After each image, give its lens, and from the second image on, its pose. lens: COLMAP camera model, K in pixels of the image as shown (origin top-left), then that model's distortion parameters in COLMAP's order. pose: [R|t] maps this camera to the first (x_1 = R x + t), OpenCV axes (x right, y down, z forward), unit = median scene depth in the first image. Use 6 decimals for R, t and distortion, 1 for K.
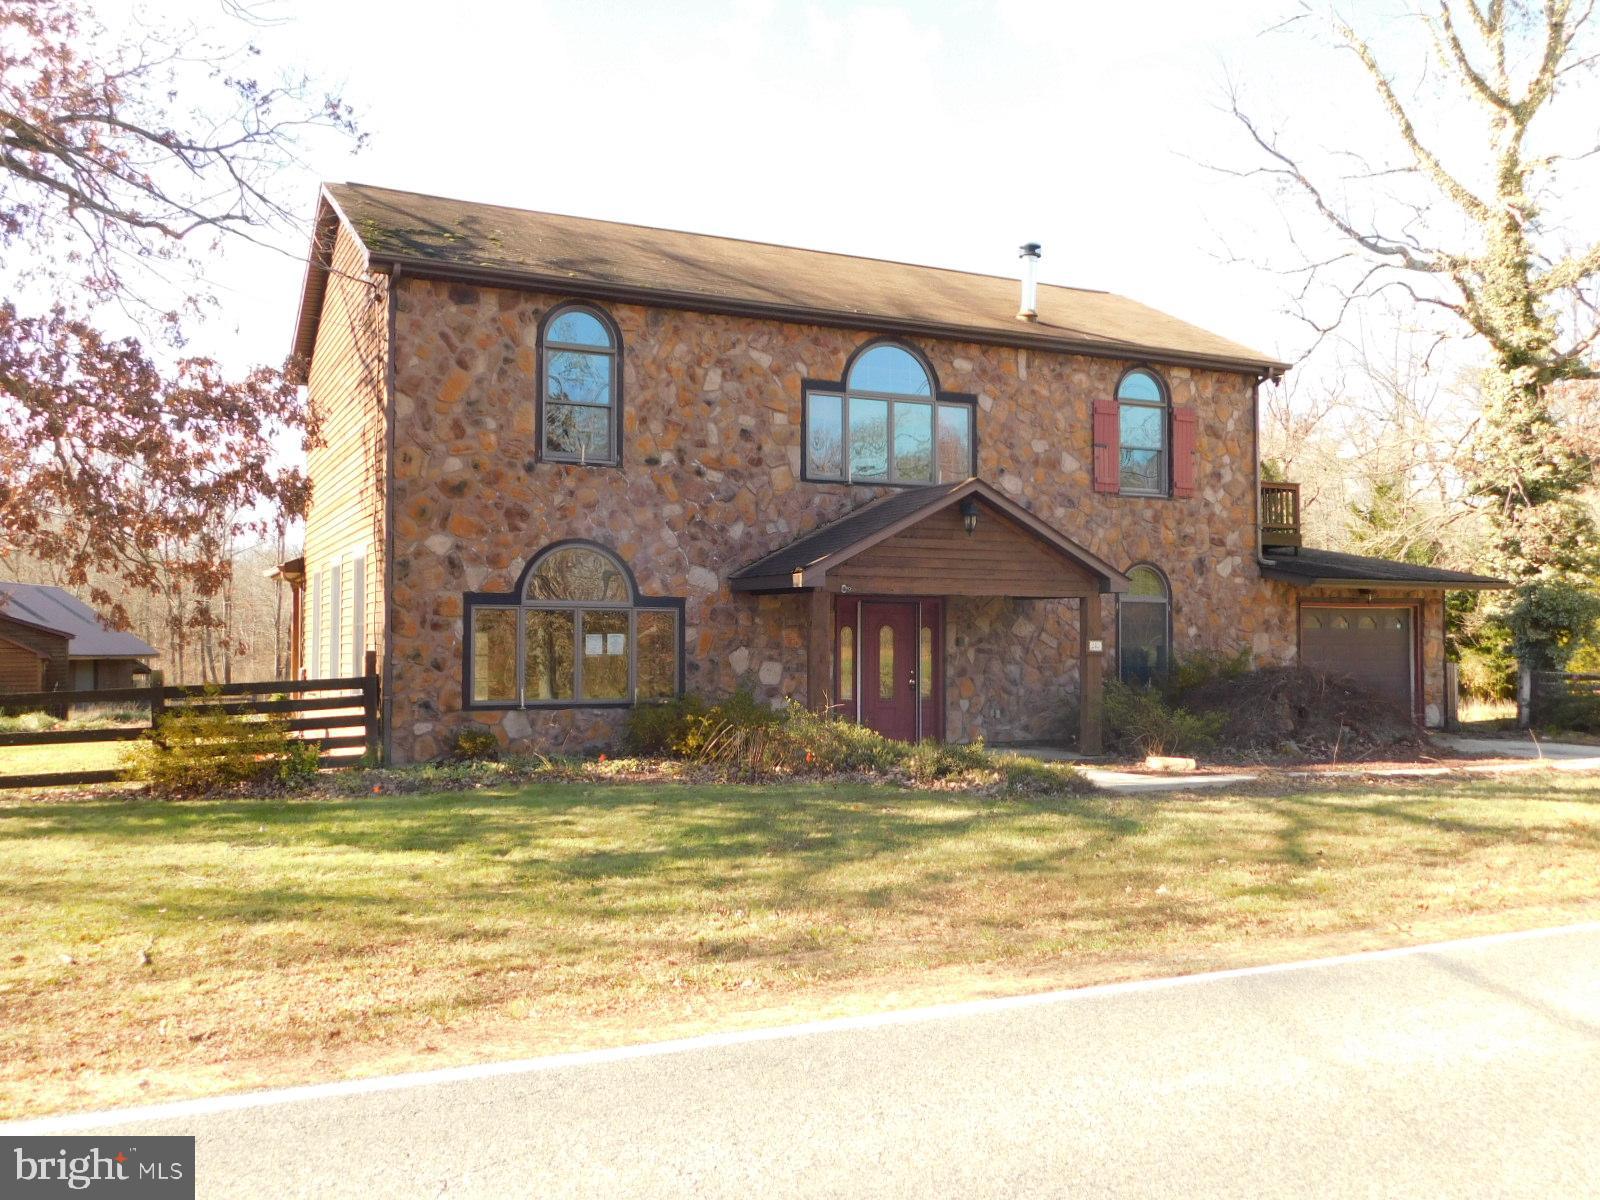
lens RADIAL K [[1411.4, 0, 800.0], [0, 1411.4, 600.0], [0, 0, 1]] dist [-0.017136, -0.001719]
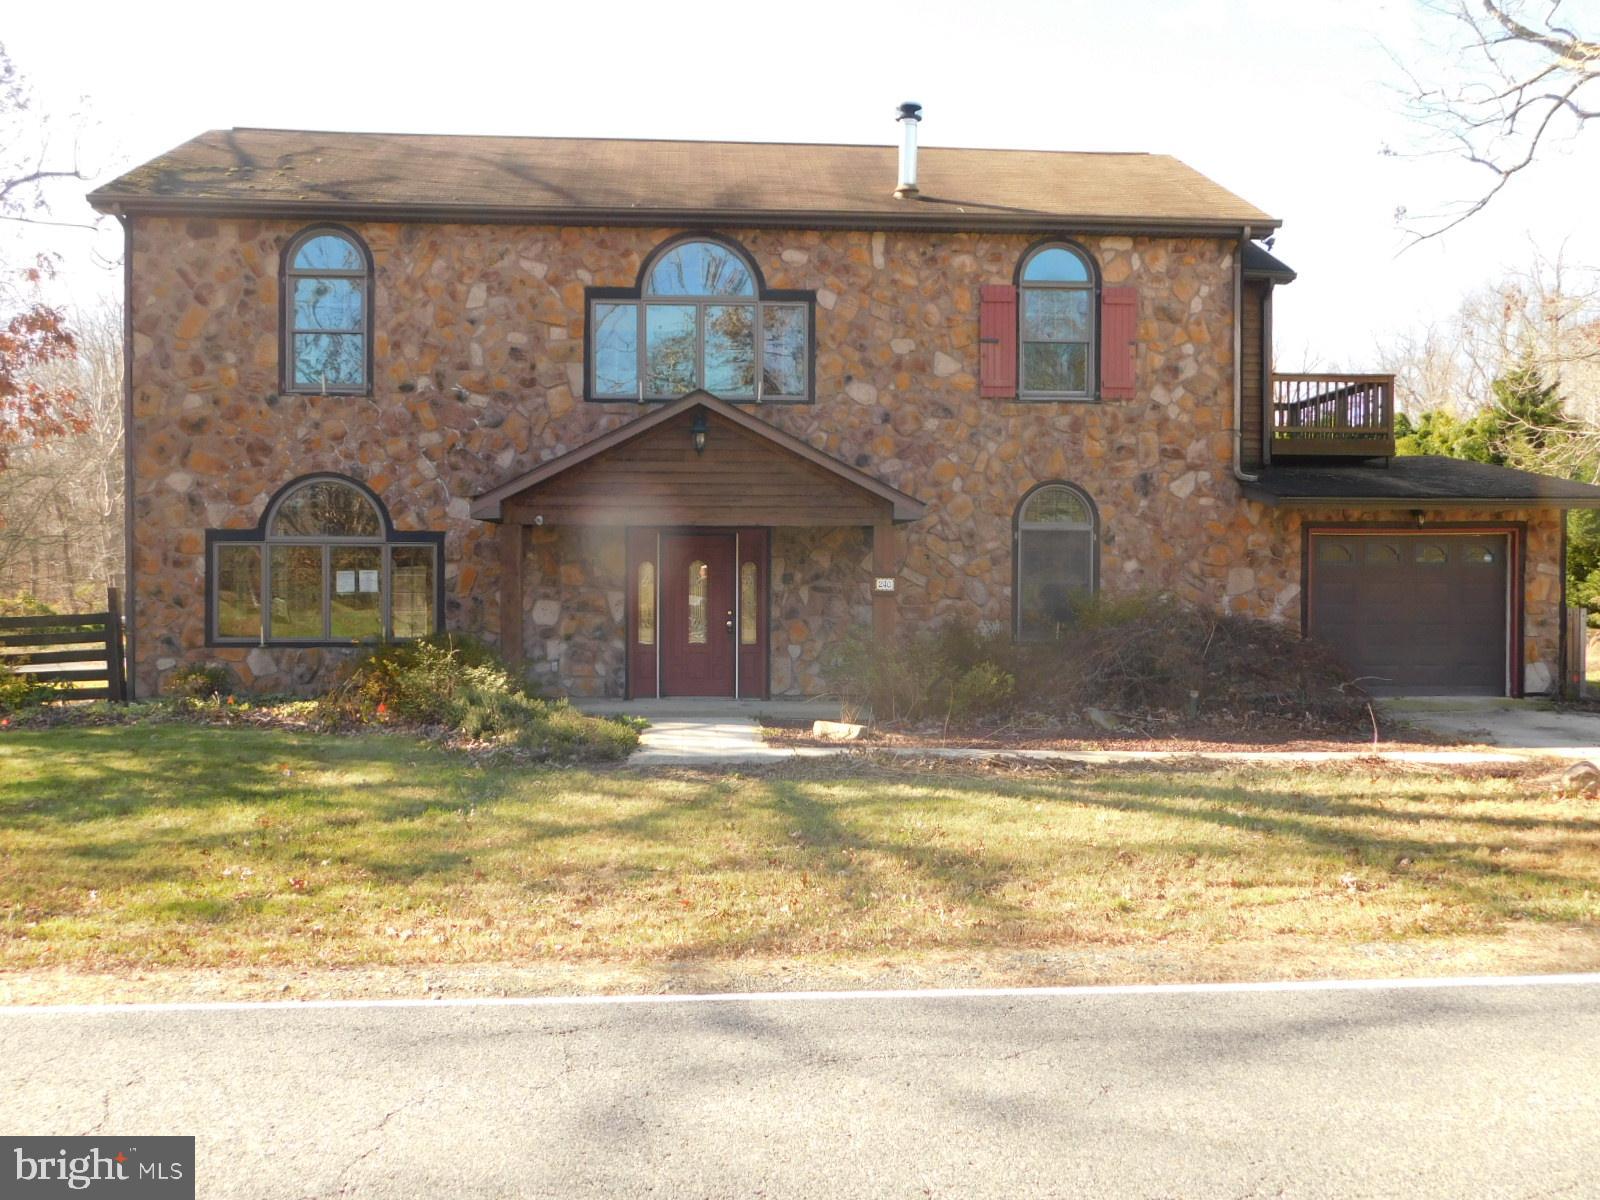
lens RADIAL K [[1411.4, 0, 800.0], [0, 1411.4, 600.0], [0, 0, 1]] dist [-0.017136, -0.001719]
pose [[0.925177, 0.008596, -0.379438, 0.476375], [0.010605, 0.998768, 0.048486, 0.000707], [0.379387, -0.048882, 0.923946, 0.210578]]
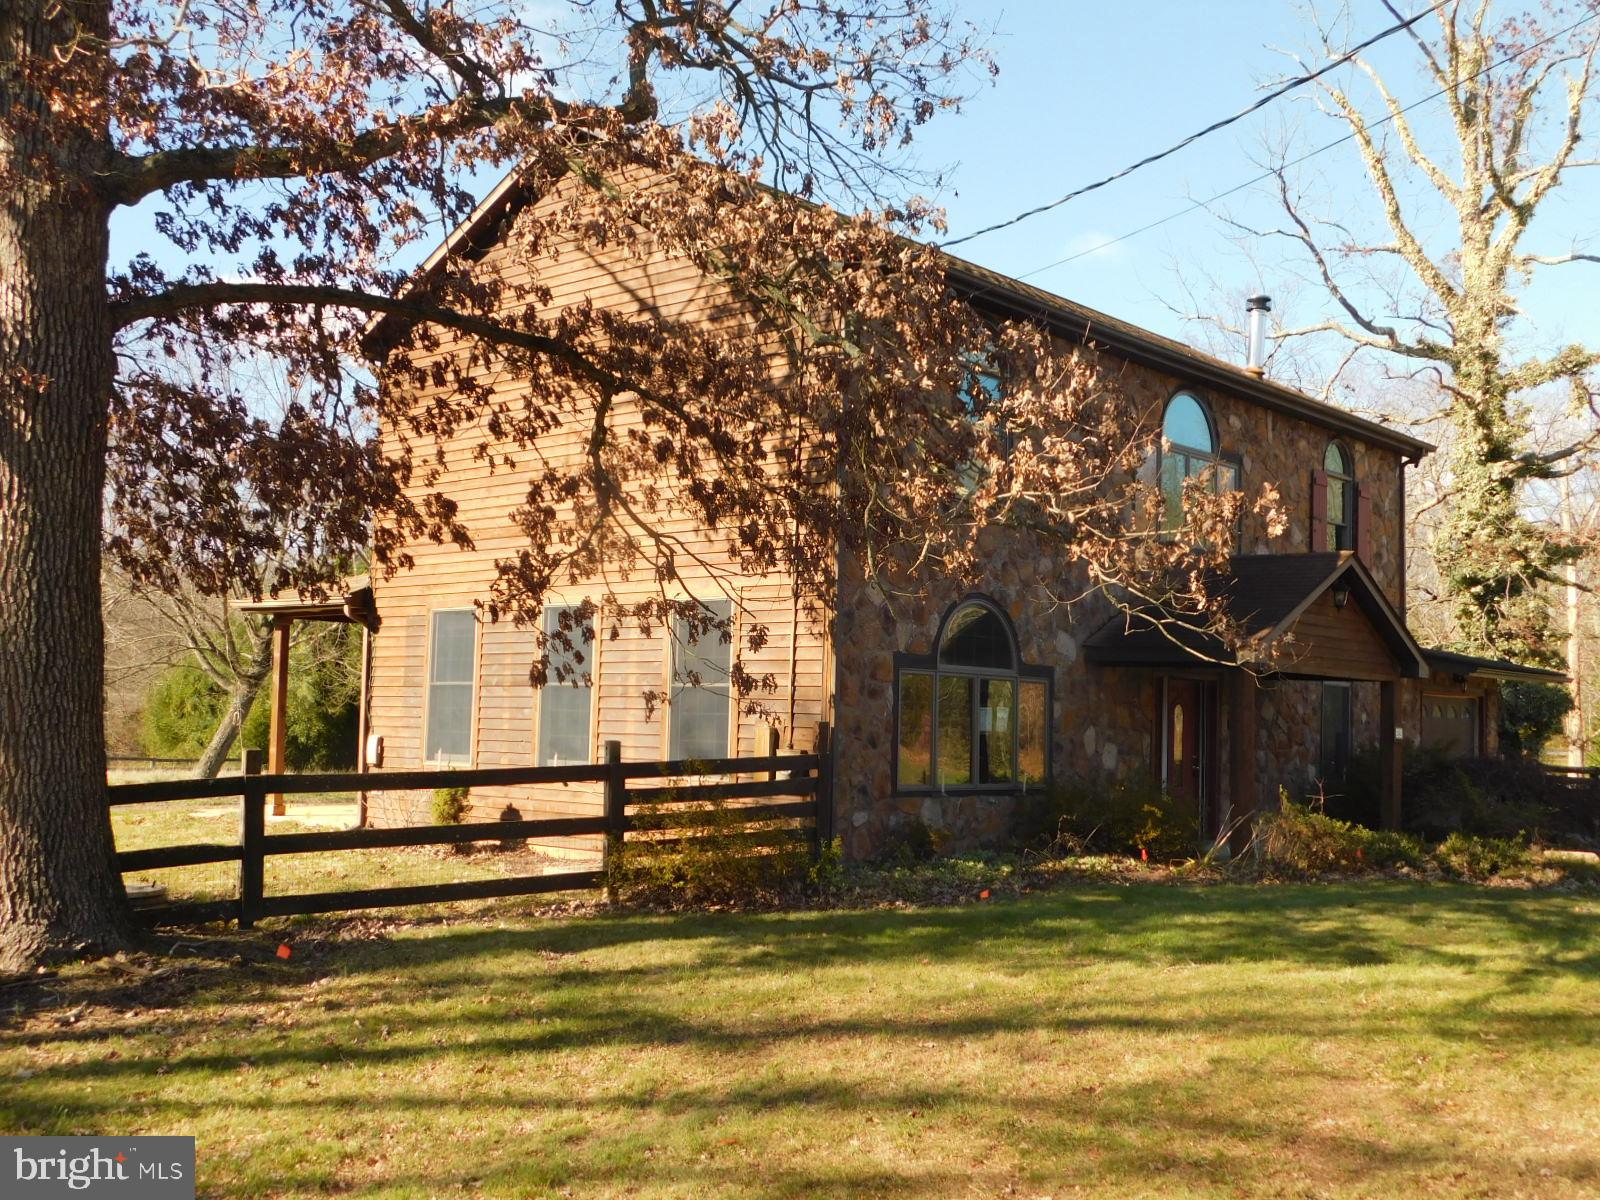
lens RADIAL K [[1680.7, 0, 800.0], [0, 1680.7, 600.0], [0, 0, 1]] dist [0.000615, -0.000119]
pose [[0.925206, 0.055146, 0.375436, -0.591048], [-0.044316, 0.998316, -0.037428, 0.002764], [-0.376867, 0.017991, 0.926092, 0.100374]]
